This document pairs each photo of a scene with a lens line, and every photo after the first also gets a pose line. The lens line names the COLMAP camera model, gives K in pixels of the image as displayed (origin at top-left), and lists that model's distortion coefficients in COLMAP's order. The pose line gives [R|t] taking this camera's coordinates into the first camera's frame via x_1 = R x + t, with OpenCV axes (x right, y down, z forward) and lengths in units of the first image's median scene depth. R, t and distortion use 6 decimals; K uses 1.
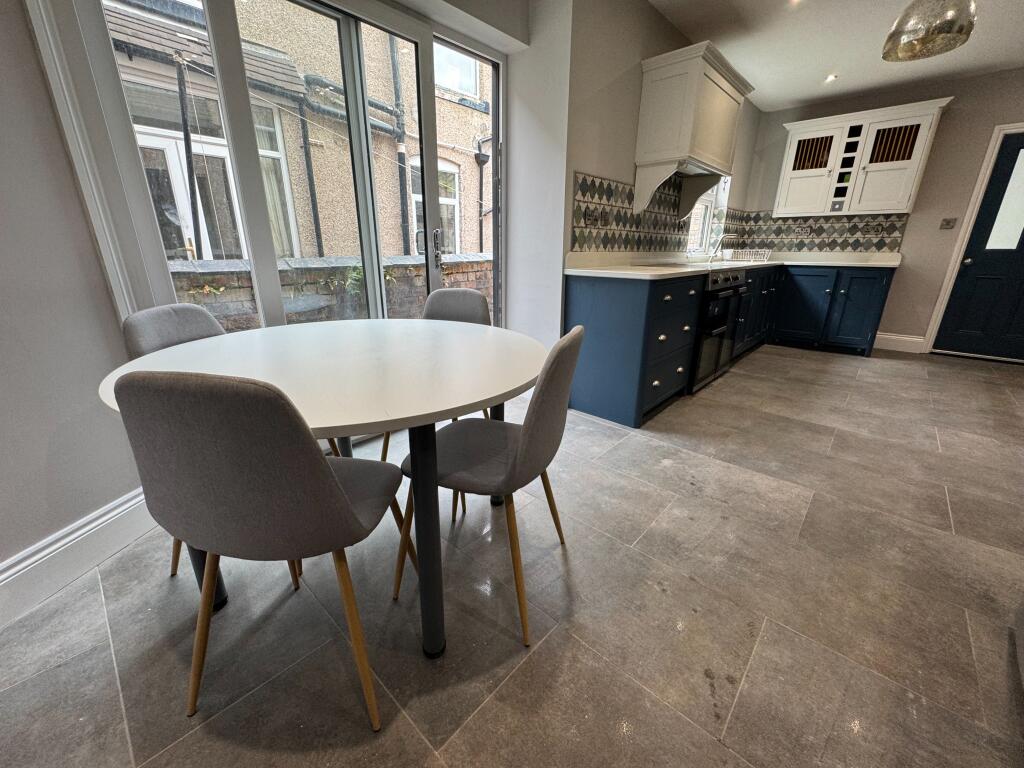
lens RADIAL K [[406.3, 0, 513.3], [0, 406.3, 383.4], [0, 0, 1]] dist [-0.001141, 0.000192]
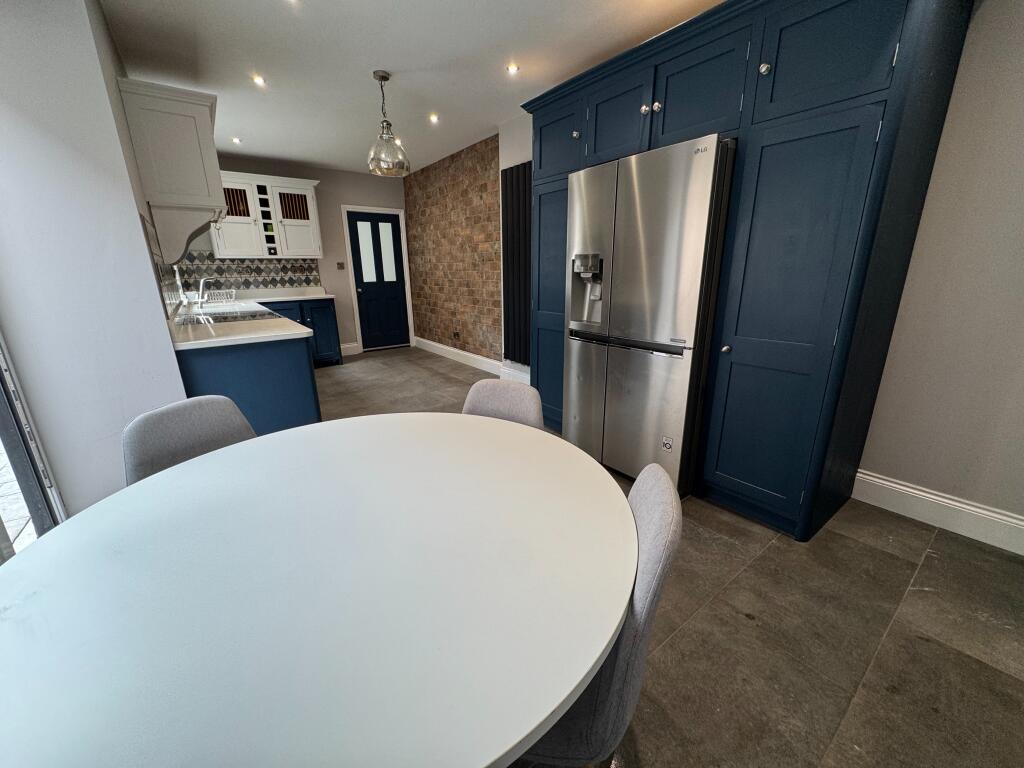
lens RADIAL K [[406.3, 0, 513.0], [0, 406.3, 383.3], [0, 0, 1]] dist [-0.001141, 0.000192]
pose [[0.180913, -0.277444, 0.943555, -0.345766], [0.327960, 0.921492, 0.208075, -0.120121], [-0.927207, 0.271805, 0.257701, 0.188176]]
